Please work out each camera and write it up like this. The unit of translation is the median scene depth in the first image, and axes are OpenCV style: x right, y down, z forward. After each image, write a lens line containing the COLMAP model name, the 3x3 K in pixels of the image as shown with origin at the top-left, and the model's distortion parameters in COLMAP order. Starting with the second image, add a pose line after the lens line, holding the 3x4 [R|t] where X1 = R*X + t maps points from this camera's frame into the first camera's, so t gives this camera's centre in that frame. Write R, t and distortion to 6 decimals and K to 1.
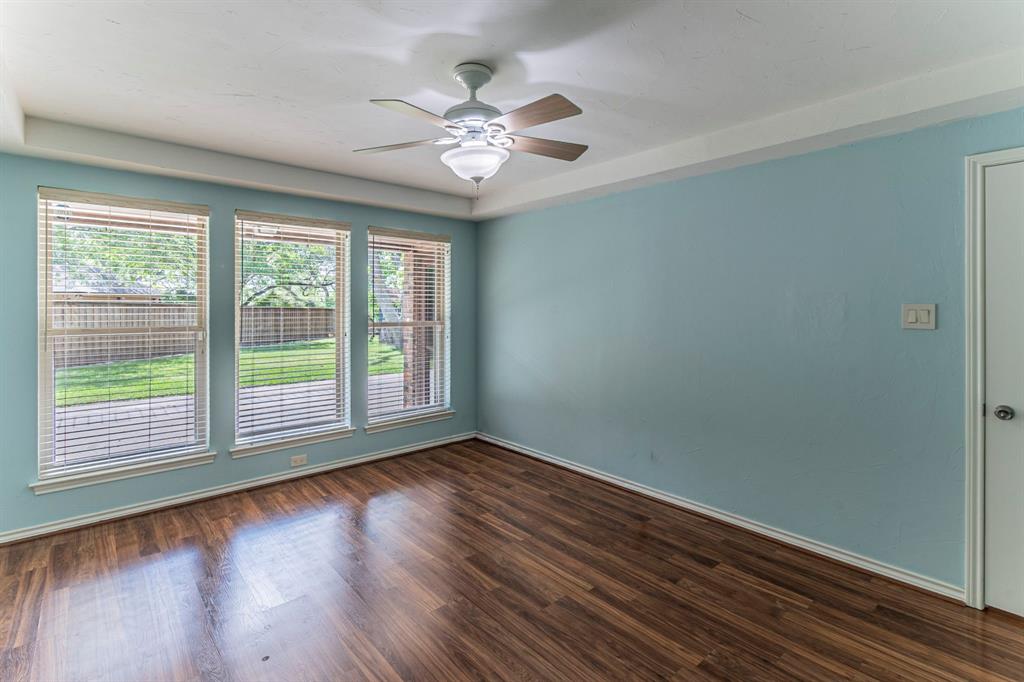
lens RADIAL K [[480.5, 0, 506.3], [0, 480.5, 307.1], [0, 0, 1]] dist [0.001193, -0.001289]
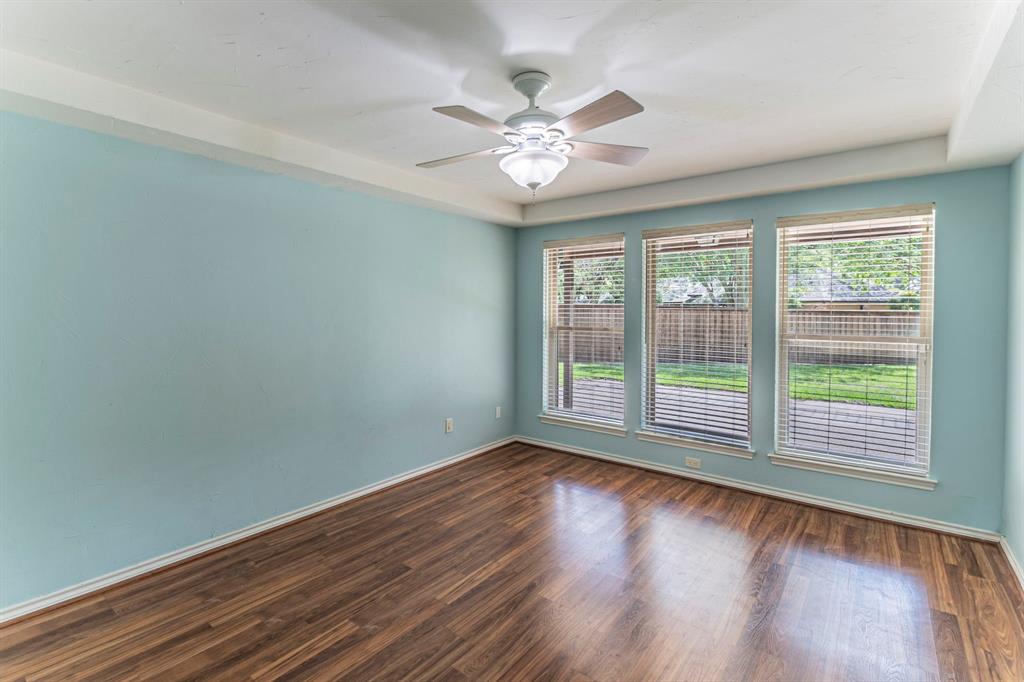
lens RADIAL K [[474.4, 0, 513.2], [0, 474.4, 320.0], [0, 0, 1]] dist [-0.001951, -0.000372]
pose [[0.194899, 0.017186, -0.980673, 0.536613], [-0.009786, 0.999831, 0.015577, -0.001276], [0.980774, 0.006561, 0.195034, 0.456112]]
